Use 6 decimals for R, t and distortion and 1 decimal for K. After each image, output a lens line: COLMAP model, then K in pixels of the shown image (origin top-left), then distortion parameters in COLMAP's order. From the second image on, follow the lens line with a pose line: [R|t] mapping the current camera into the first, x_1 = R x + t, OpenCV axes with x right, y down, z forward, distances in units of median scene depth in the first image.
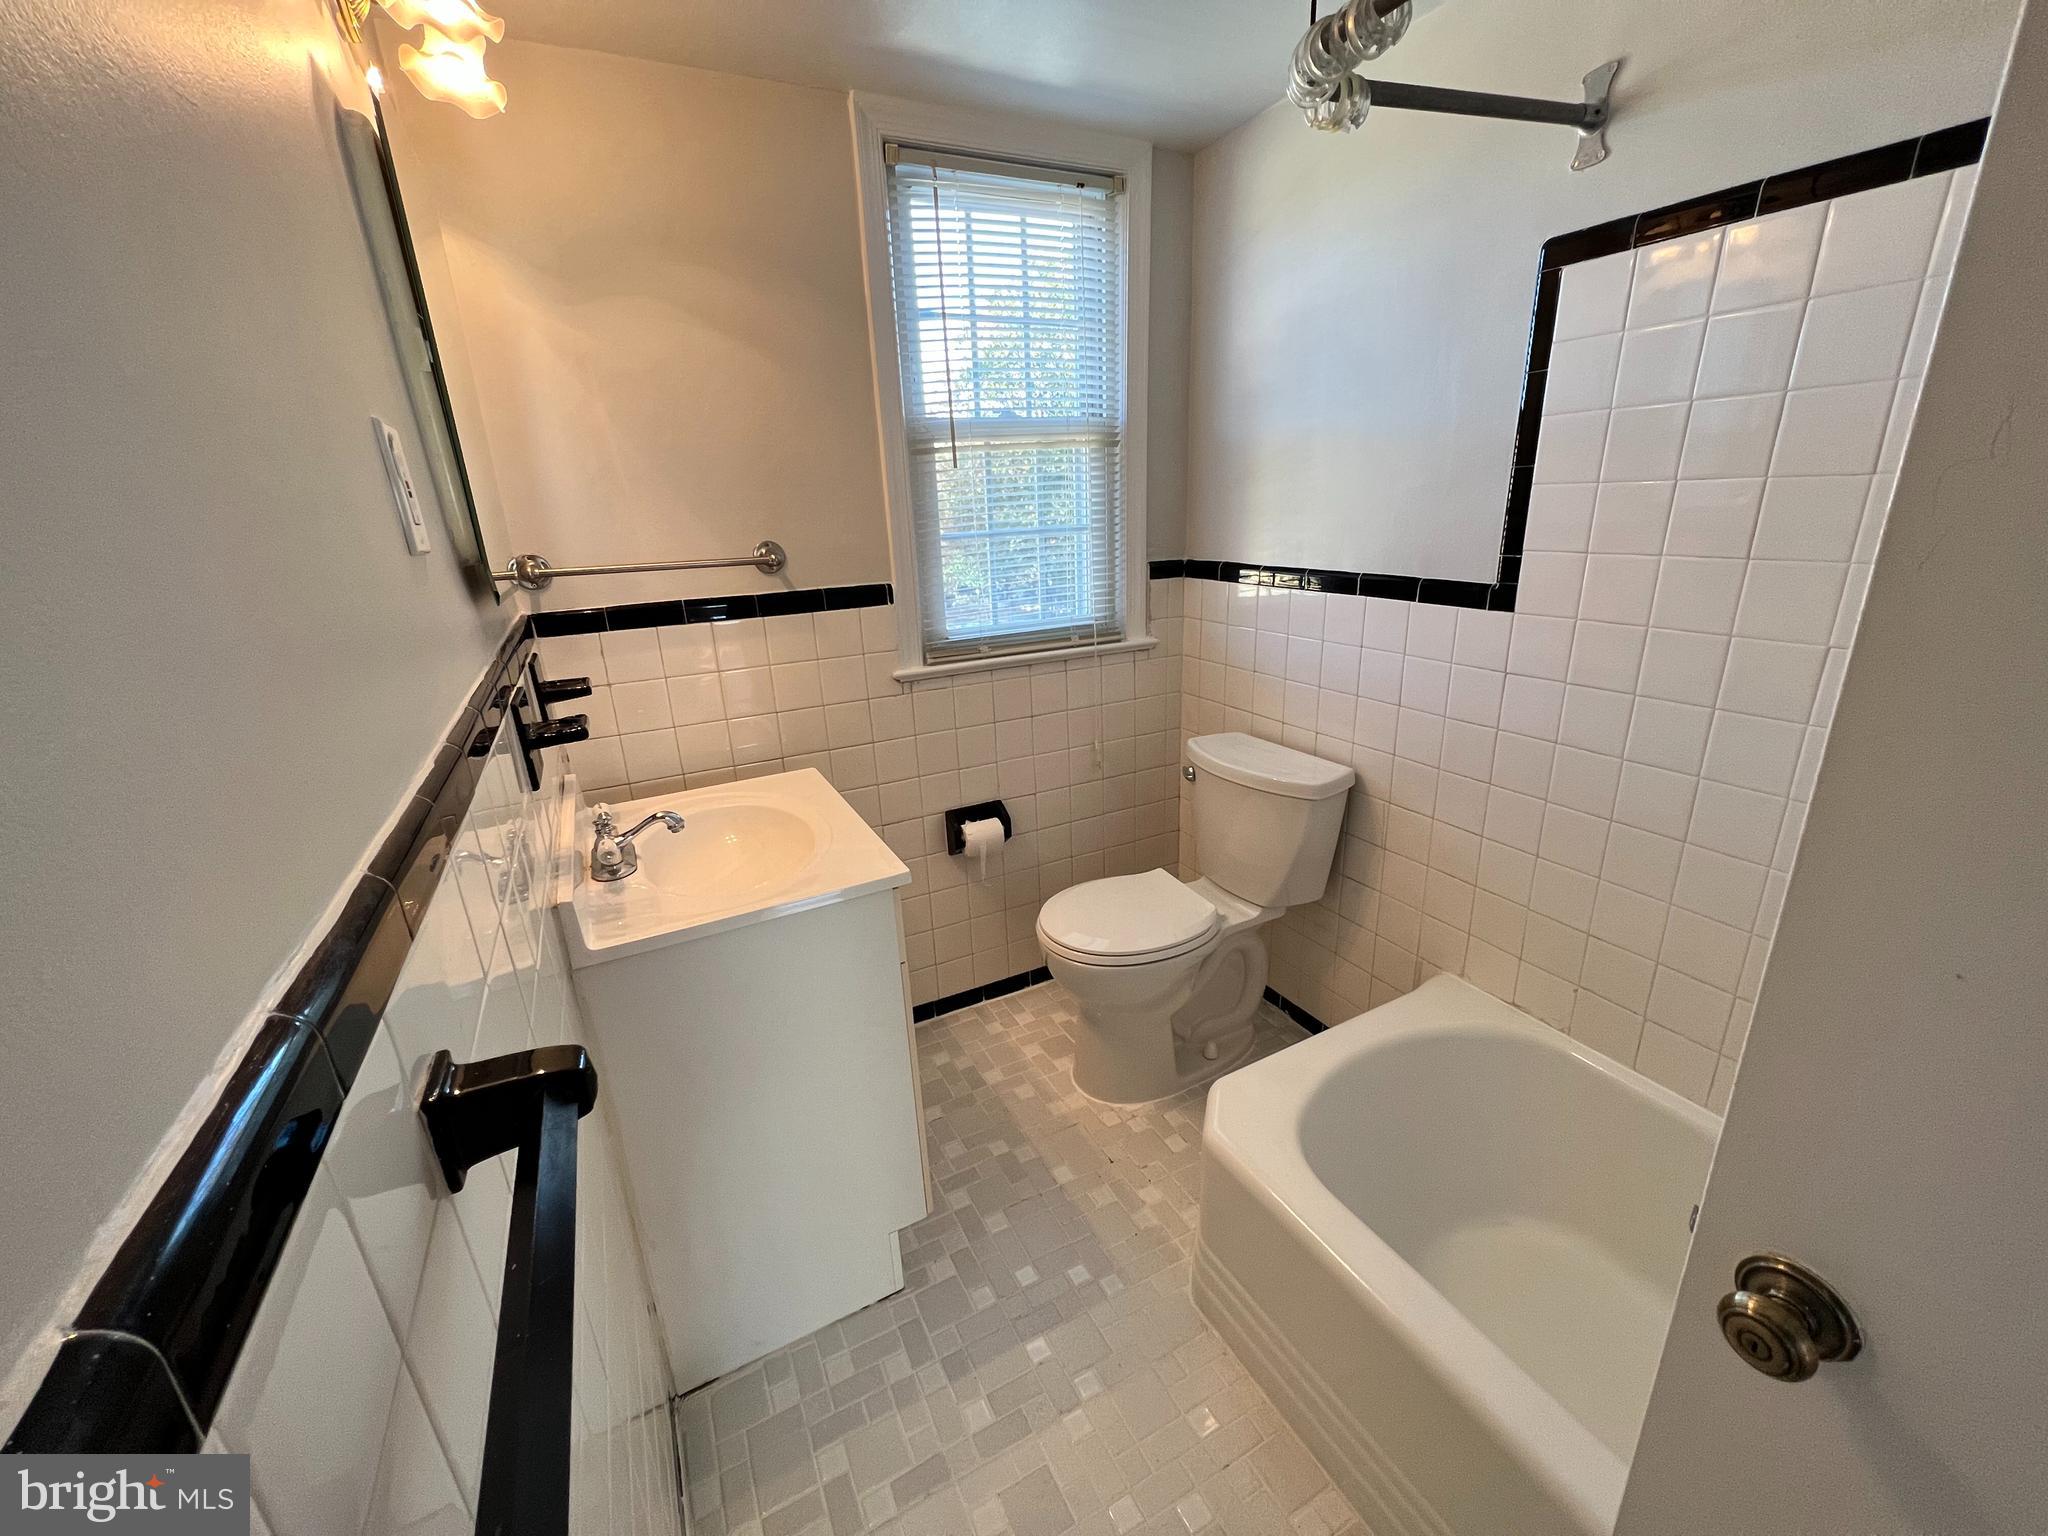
lens RADIAL K [[821.7, 0, 1031.7], [0, 821.7, 771.0], [0, 0, 1]] dist [-0.000188, 0.001474]
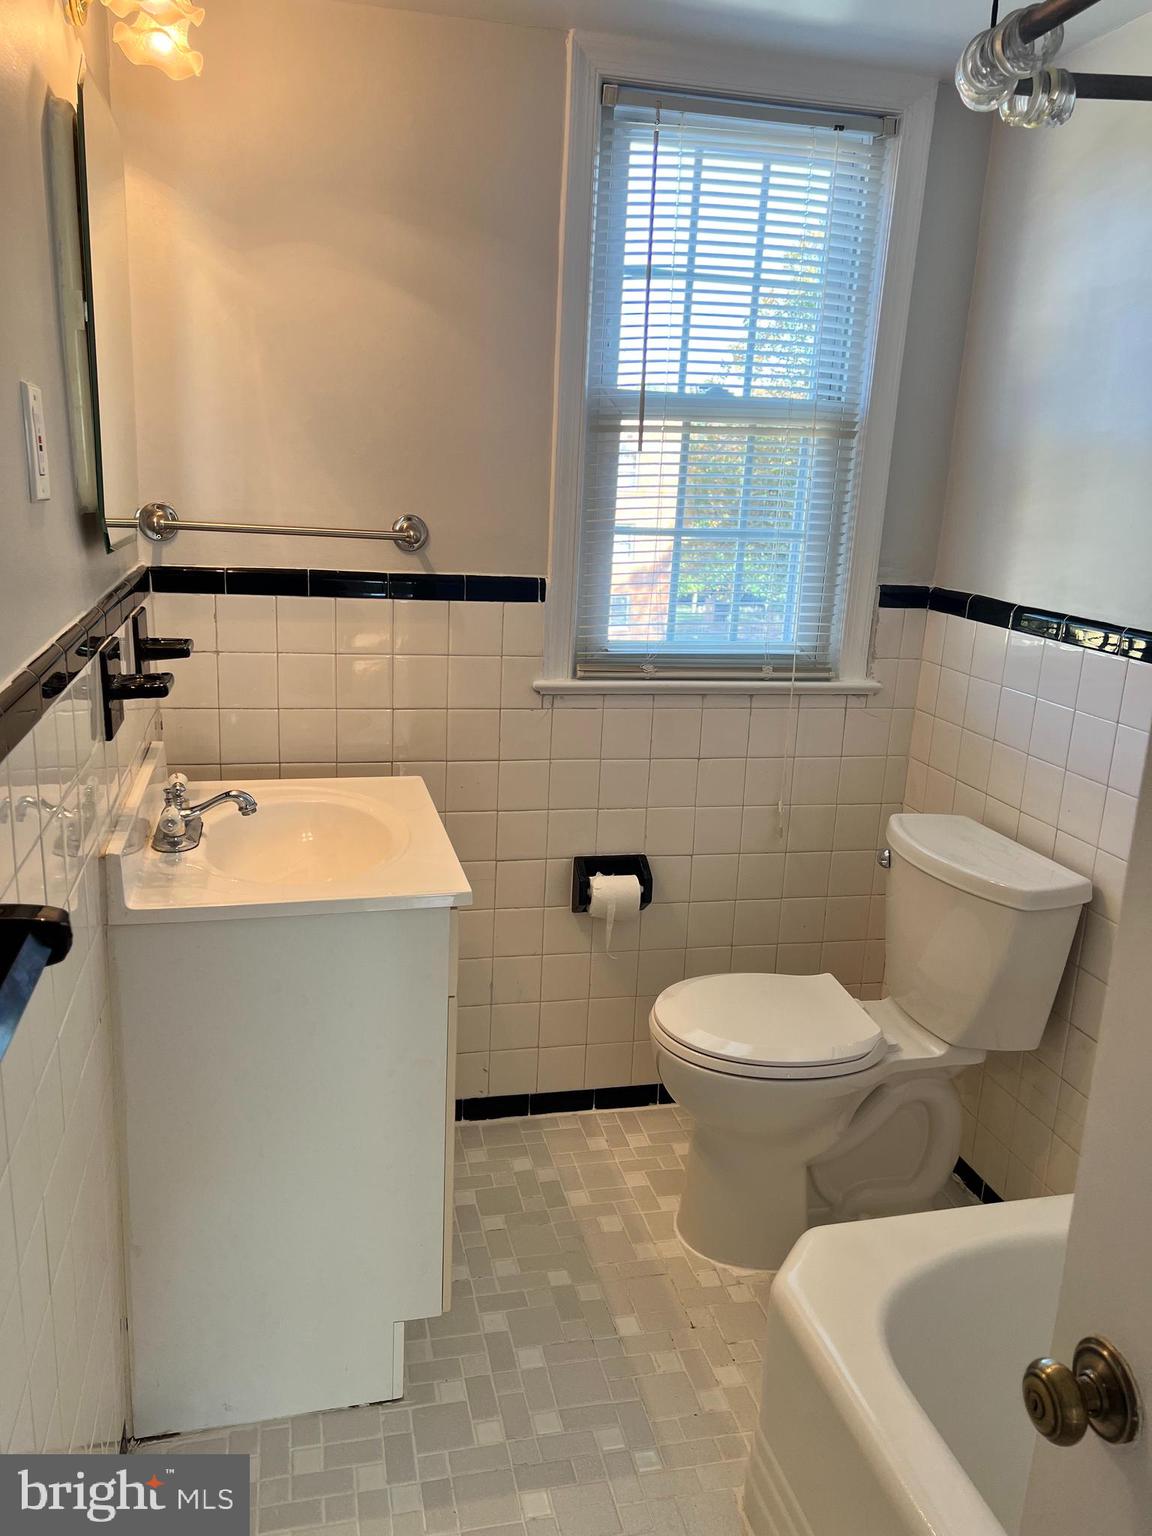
lens RADIAL K [[1173.9, 0, 576.5], [0, 1173.9, 767.5], [0, 0, 1]] dist [0.056586, -0.050127]
pose [[0.967008, 0.140800, -0.212300, 0.155320], [-0.155603, 0.986308, -0.054628, 0.028603], [0.201702, 0.085860, 0.975676, -0.171460]]
